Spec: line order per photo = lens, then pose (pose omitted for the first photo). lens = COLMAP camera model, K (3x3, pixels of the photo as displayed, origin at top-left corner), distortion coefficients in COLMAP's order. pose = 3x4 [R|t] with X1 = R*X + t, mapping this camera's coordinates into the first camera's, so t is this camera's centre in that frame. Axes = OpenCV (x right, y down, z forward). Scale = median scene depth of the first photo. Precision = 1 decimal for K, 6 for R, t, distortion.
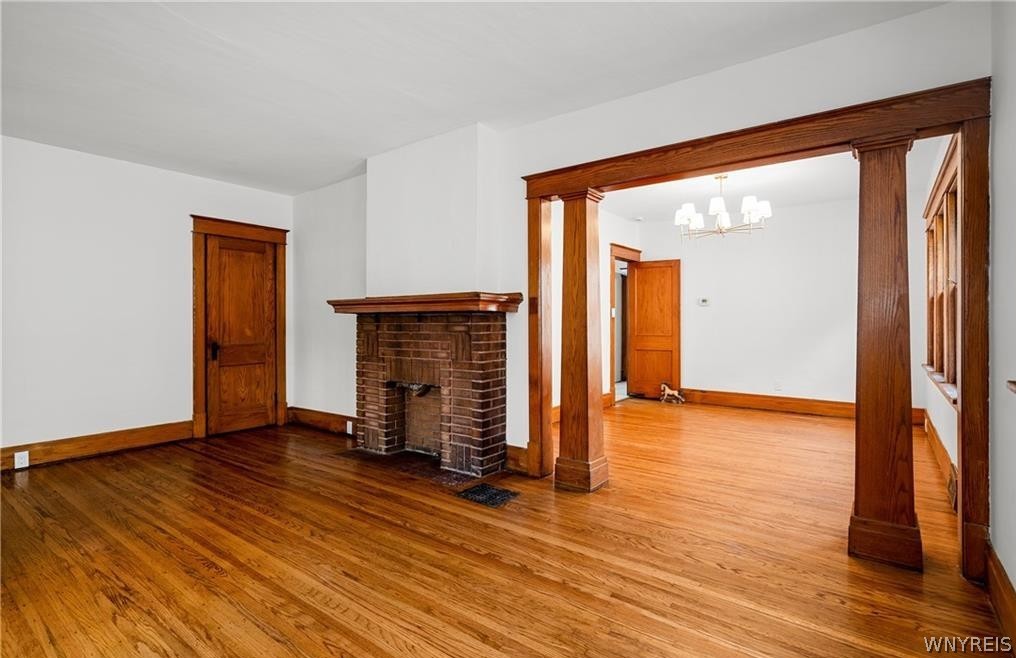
lens RADIAL K [[493.2, 0, 513.2], [0, 493.2, 324.2], [0, 0, 1]] dist [0.000544, 0.000090]
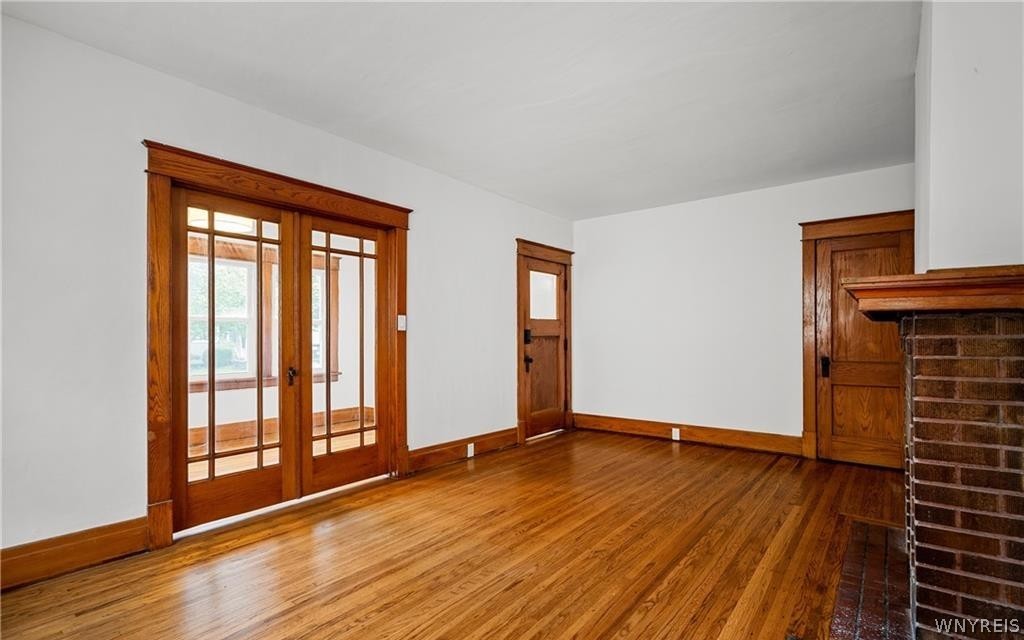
lens RADIAL K [[477.4, 0, 508.2], [0, 477.4, 332.9], [0, 0, 1]] dist [0.011871, 0.000028]
pose [[-0.017710, -0.006044, -0.999825, 0.405653], [-0.002688, 0.999978, -0.005997, -0.001609], [0.999840, 0.002581, -0.017726, 0.618831]]
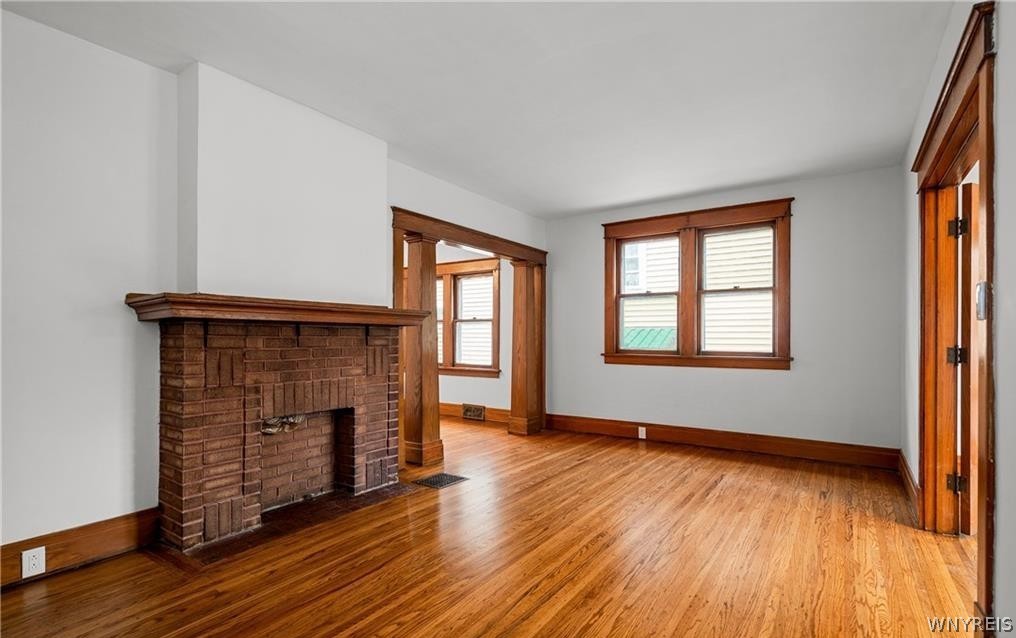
lens RADIAL K [[506.1, 0, 510.9], [0, 506.1, 338.7], [0, 0, 1]] dist [0.004505, 0.000457]
pose [[-0.059114, 0.000919, 0.998251, -1.174458], [0.000331, 1.000000, -0.000901, 0.002637], [-0.998251, 0.000277, -0.059114, 0.822651]]
